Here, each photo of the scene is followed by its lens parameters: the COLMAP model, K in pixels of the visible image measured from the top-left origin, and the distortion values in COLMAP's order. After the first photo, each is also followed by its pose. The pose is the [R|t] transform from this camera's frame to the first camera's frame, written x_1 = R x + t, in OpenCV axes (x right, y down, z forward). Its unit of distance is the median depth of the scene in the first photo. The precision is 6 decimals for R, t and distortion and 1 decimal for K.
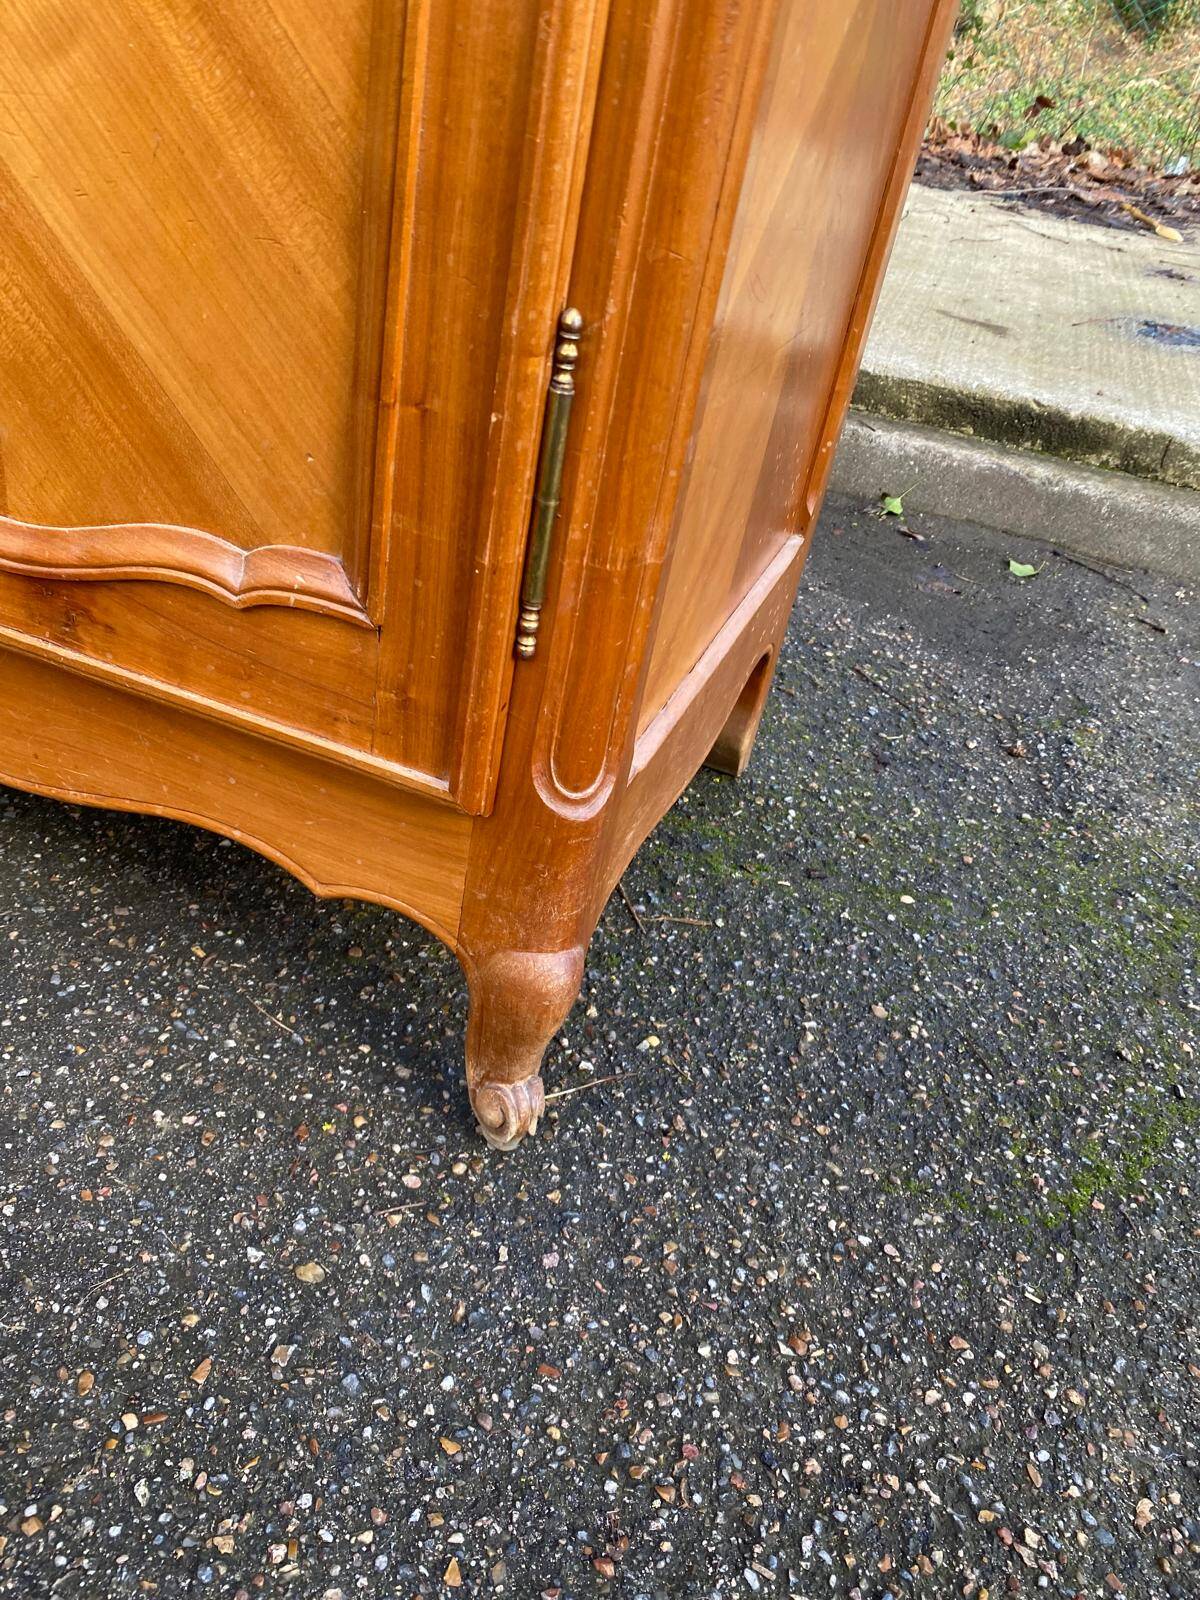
lens RADIAL K [[1221.9, 0, 591.2], [0, 1221.9, 801.9], [0, 0, 1]] dist [0.022154, -0.025742]
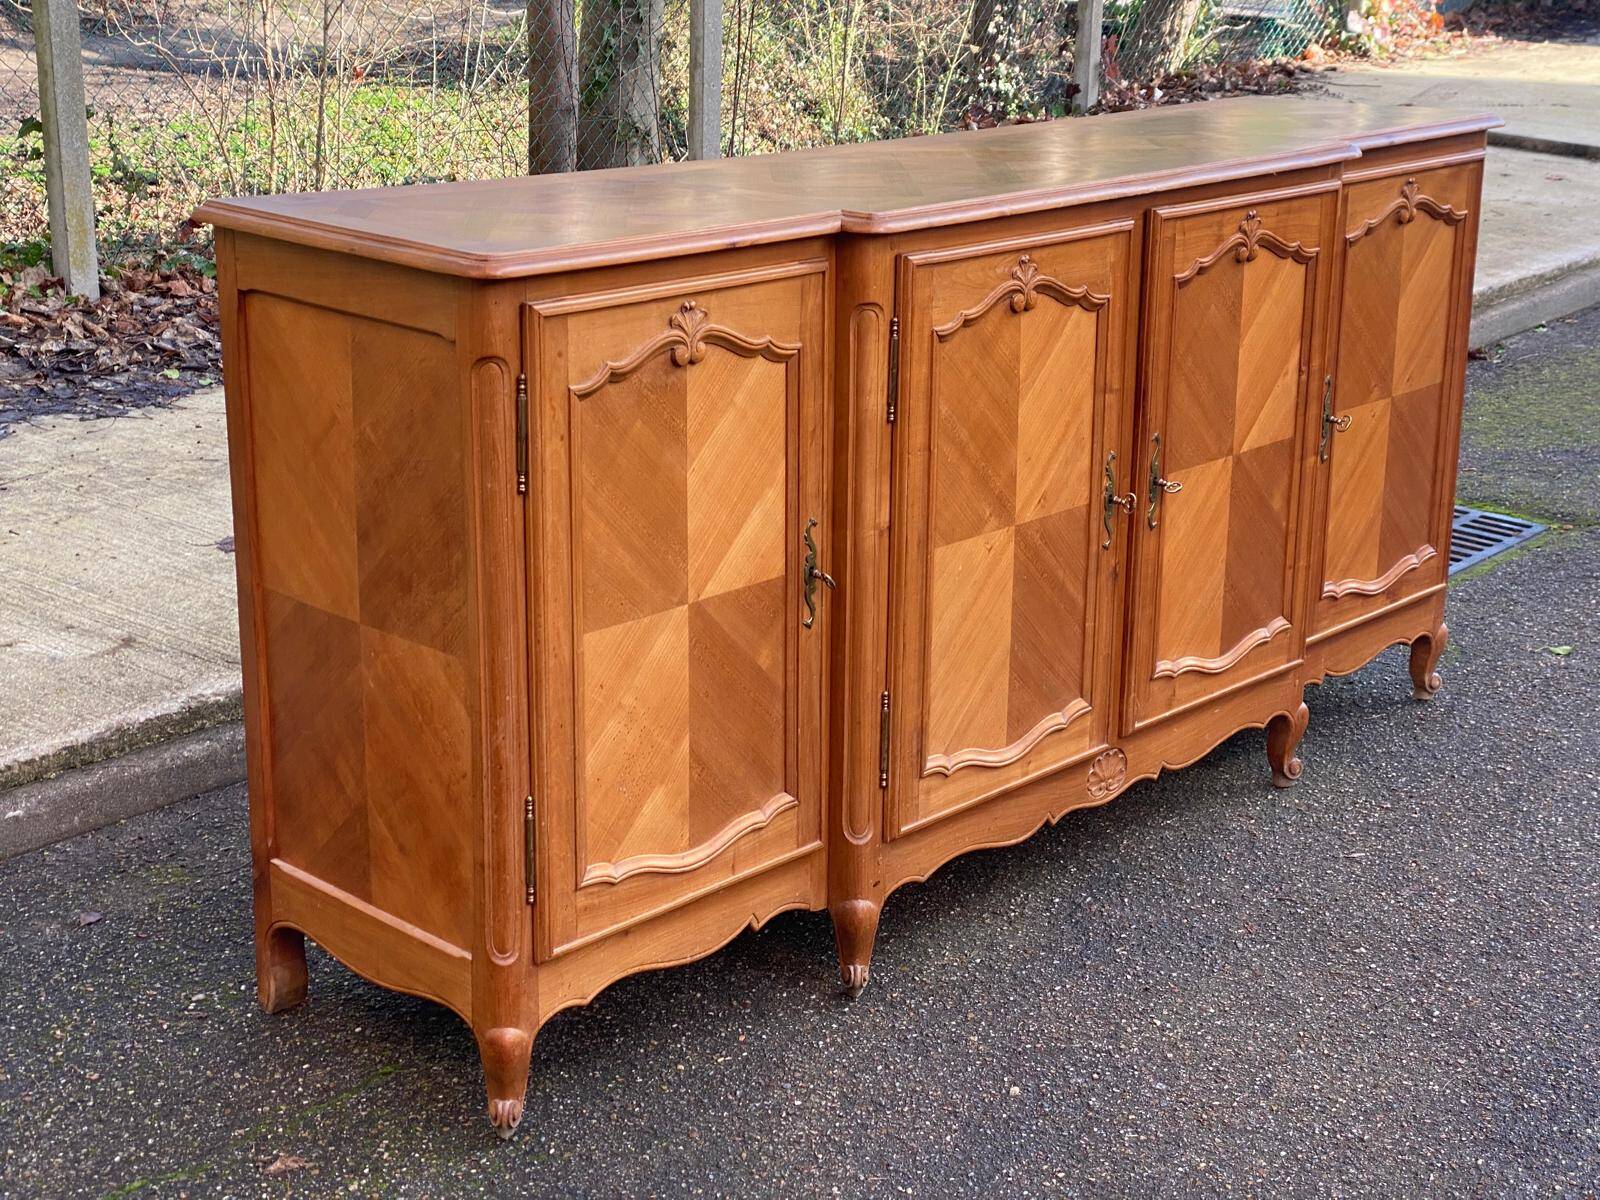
lens RADIAL K [[2381.3, 0, 800.2], [0, 2381.3, 561.4], [0, 0, 1]] dist [0.131556, 0.000000]
pose [[0.376786, -0.401975, 0.834535, -5.944782], [0.549188, 0.822453, 0.148201, -1.916251], [-0.745939, 0.402477, 0.530648, -1.333371]]
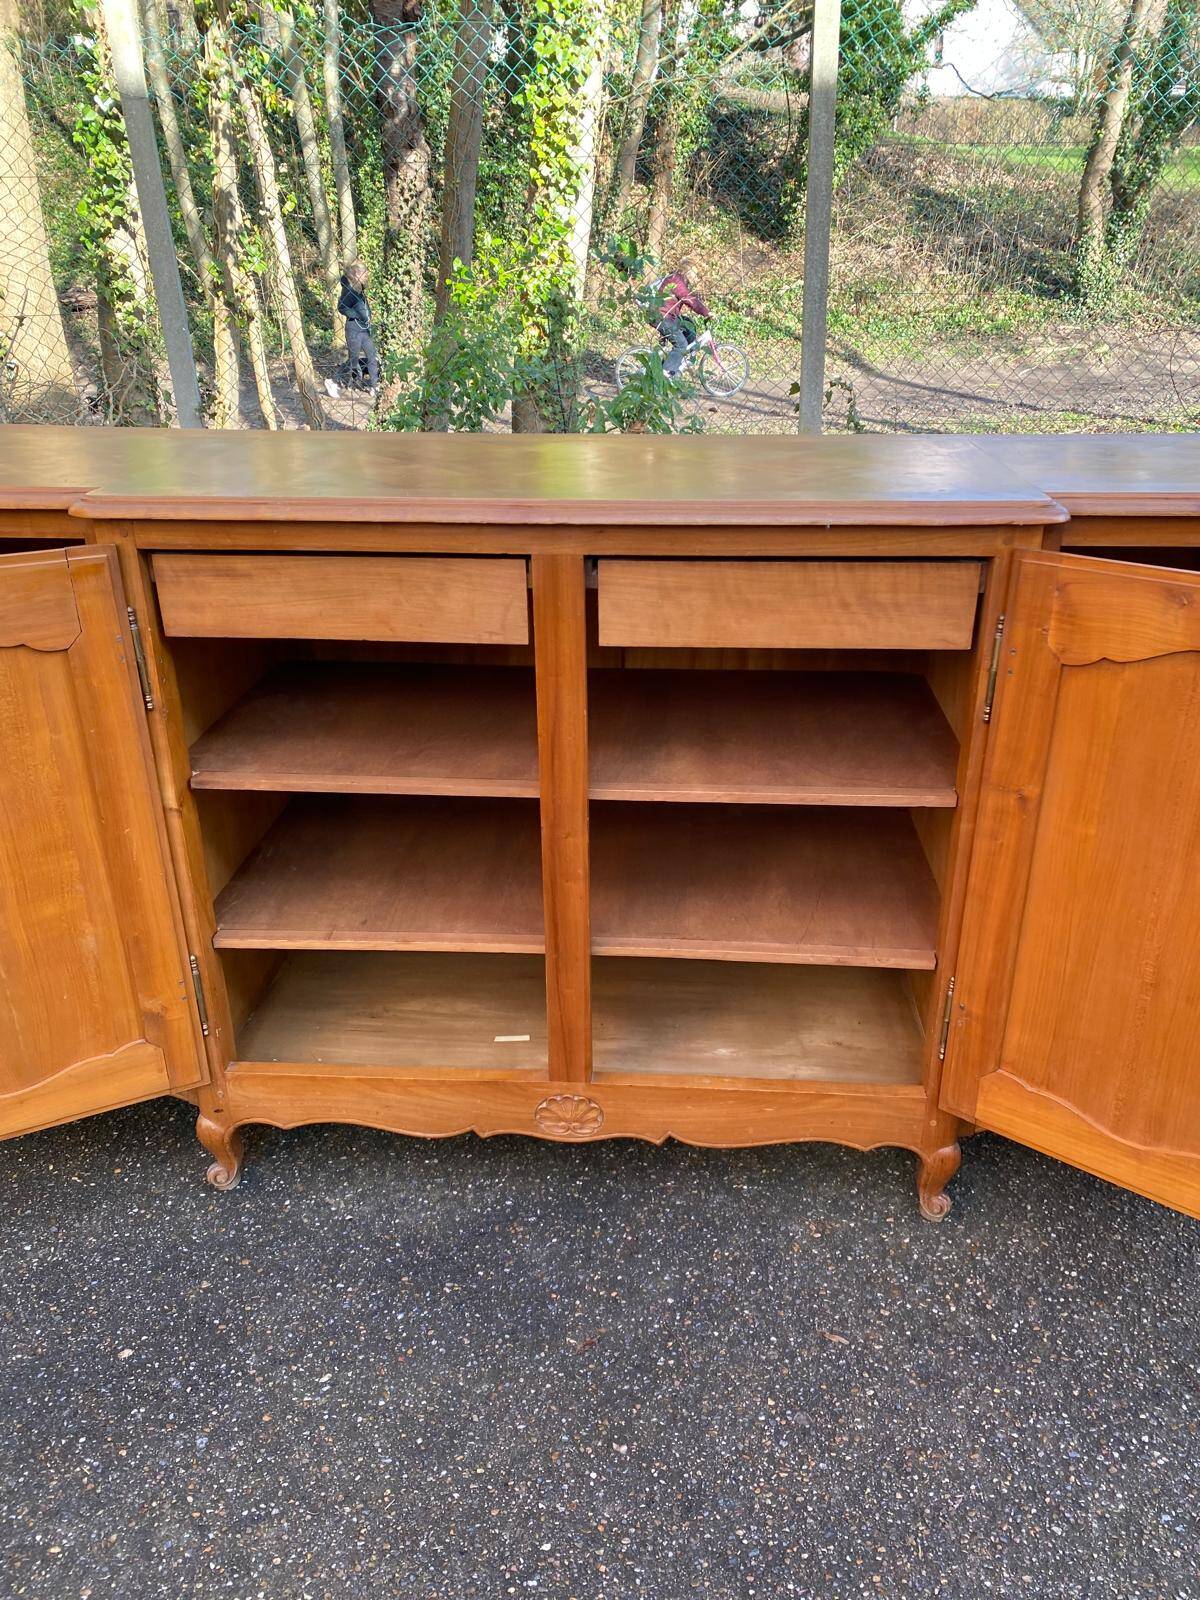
lens RADIAL K [[1221.9, 0, 618.5], [0, 1221.9, 802.6], [0, 0, 1]] dist [0.022154, -0.025742]
pose [[0.944022, -0.267020, 0.193707, -1.776222], [0.289836, 0.951786, -0.100489, -0.743640], [-0.157535, 0.151007, 0.975899, -1.539011]]
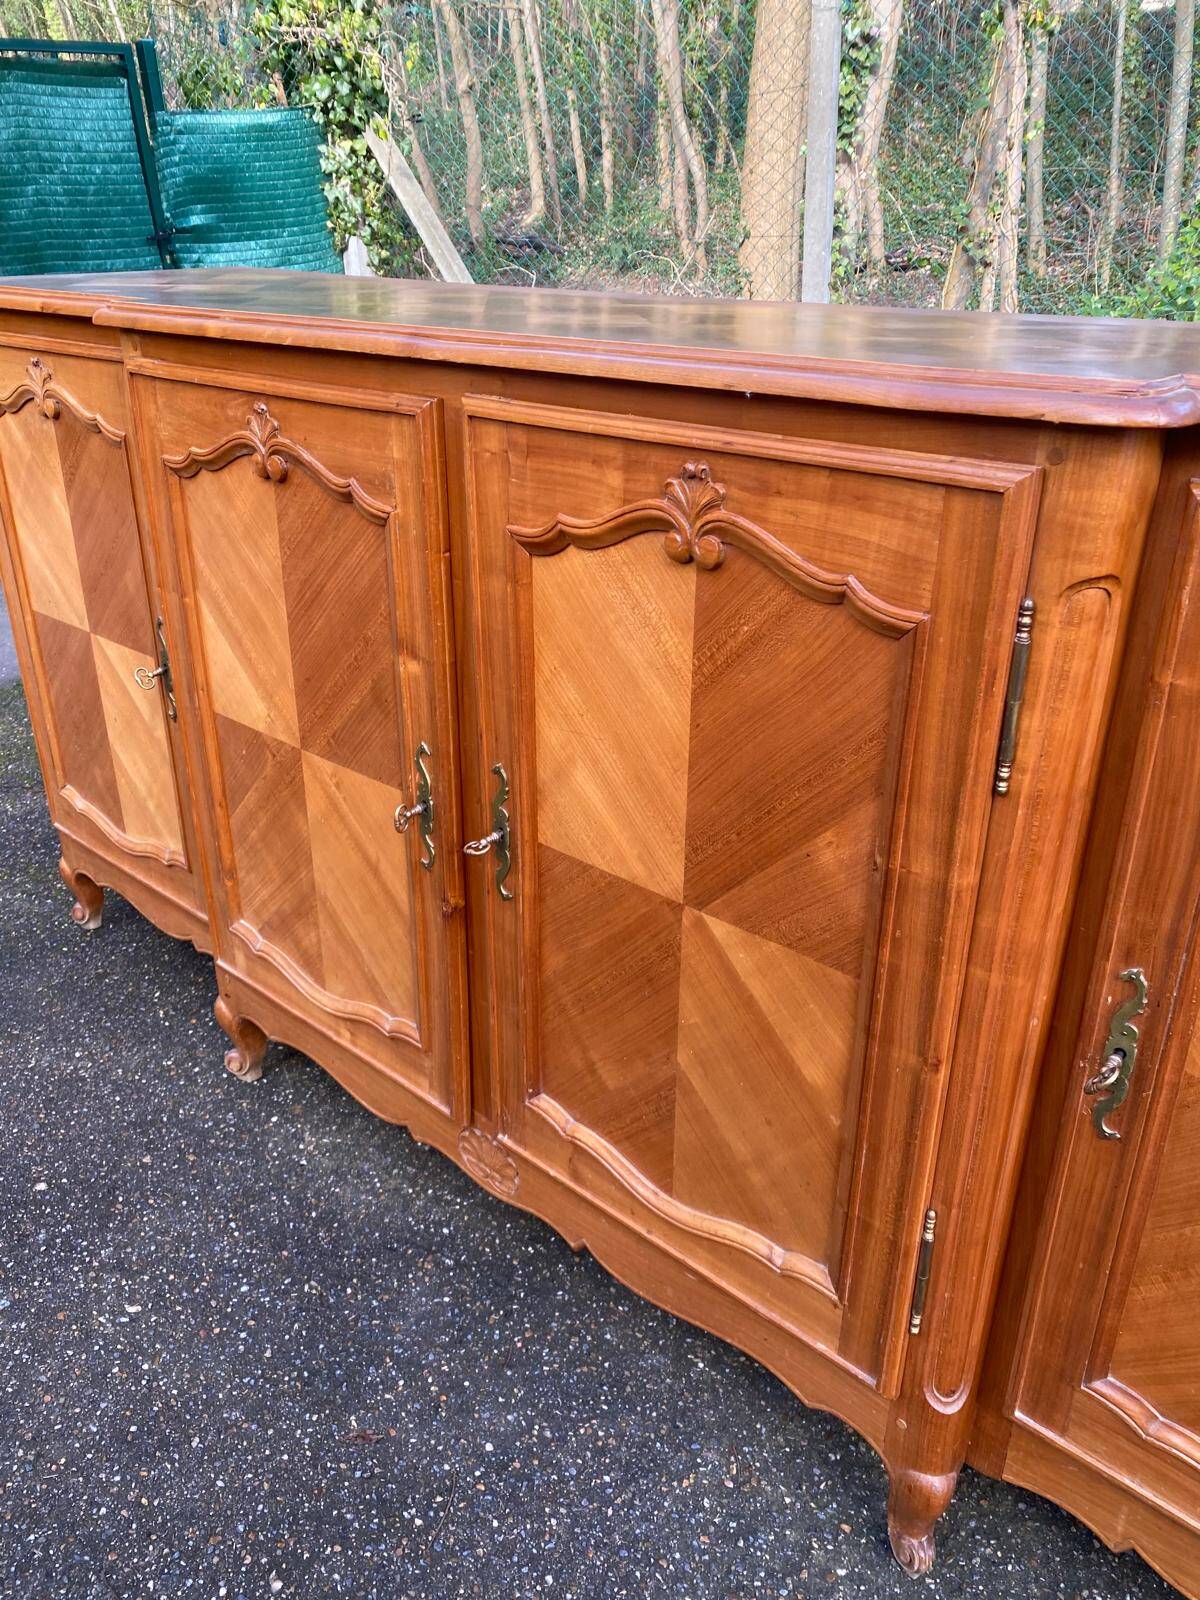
lens RADIAL K [[1221.9, 0, 590.8], [0, 1221.9, 785.2], [0, 0, 1]] dist [0.022154, -0.025742]
pose [[0.922565, 0.004611, -0.385813, -0.614772], [-0.072944, 0.983981, -0.162666, -0.695696], [0.378883, 0.178213, 0.908123, -0.779797]]
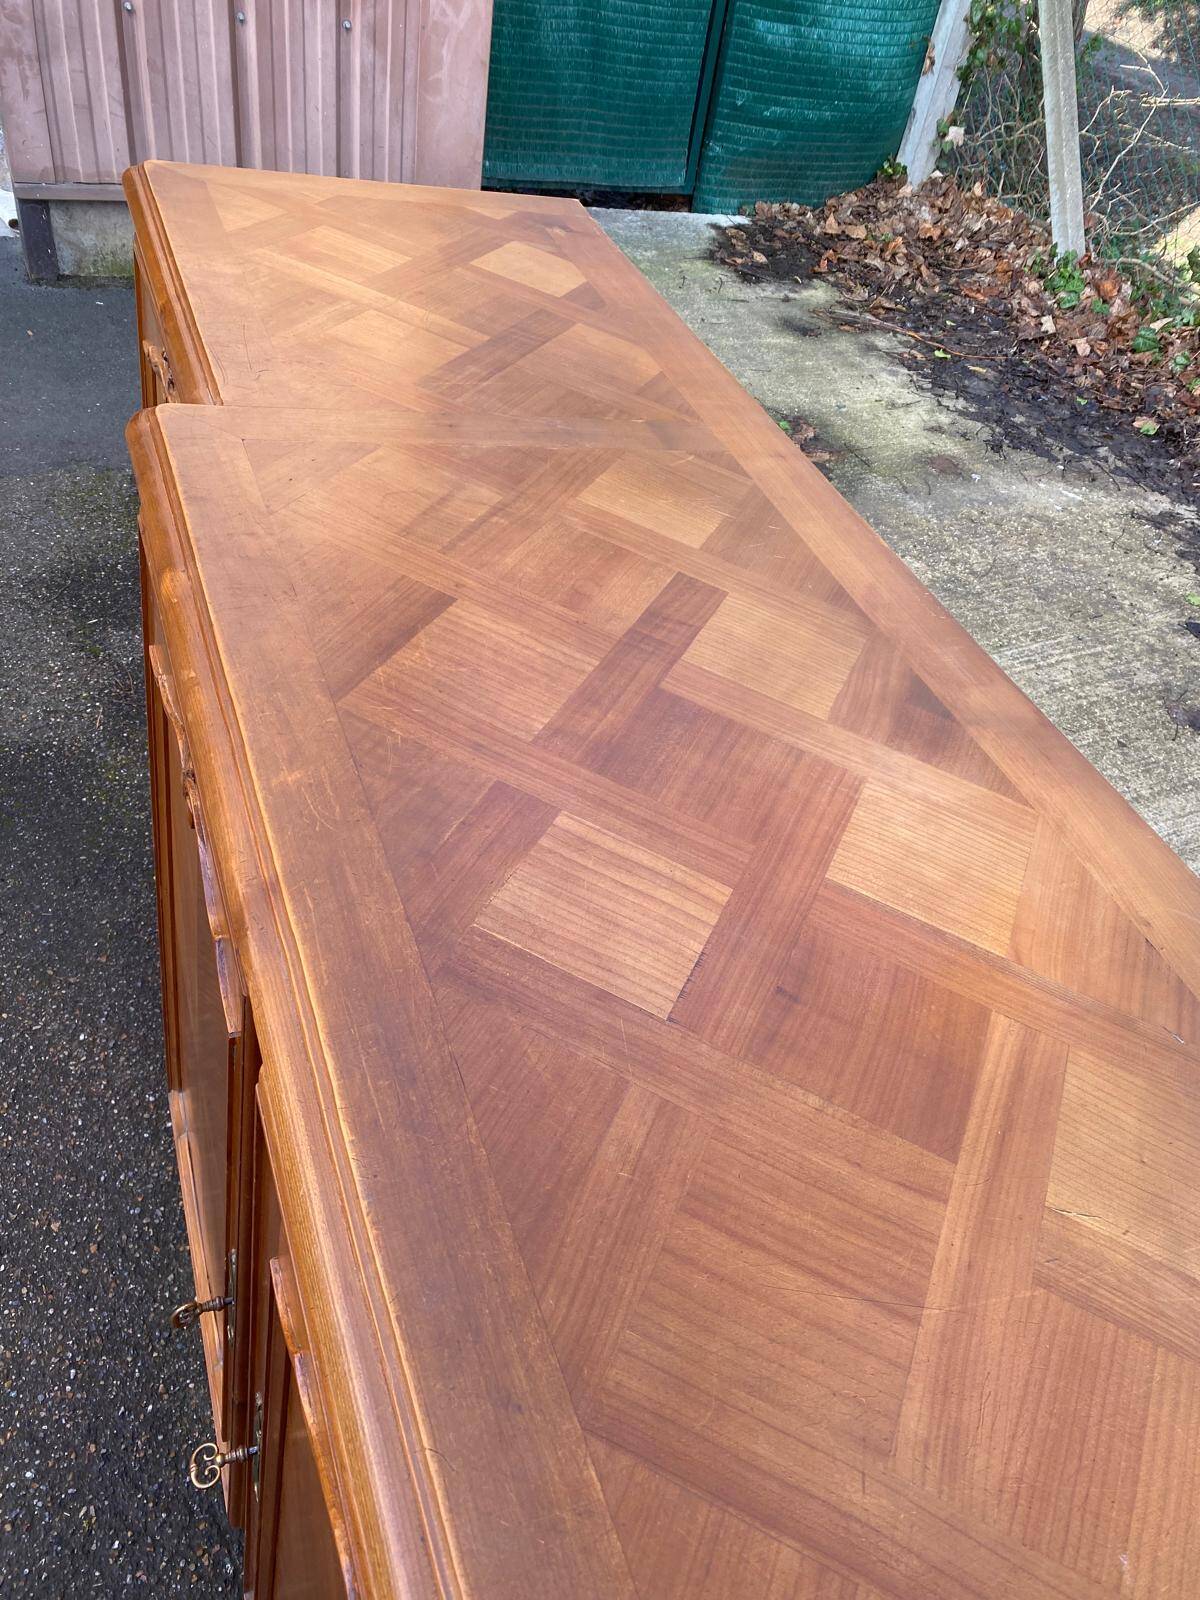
lens RADIAL K [[1221.9, 0, 618.7], [0, 1221.9, 800.8], [0, 0, 1]] dist [0.022154, -0.025742]
pose [[0.682211, 0.470260, -0.559860, -0.768503], [-0.482674, 0.864818, 0.138256, -1.773838], [0.549194, 0.175910, 0.816971, -0.176818]]
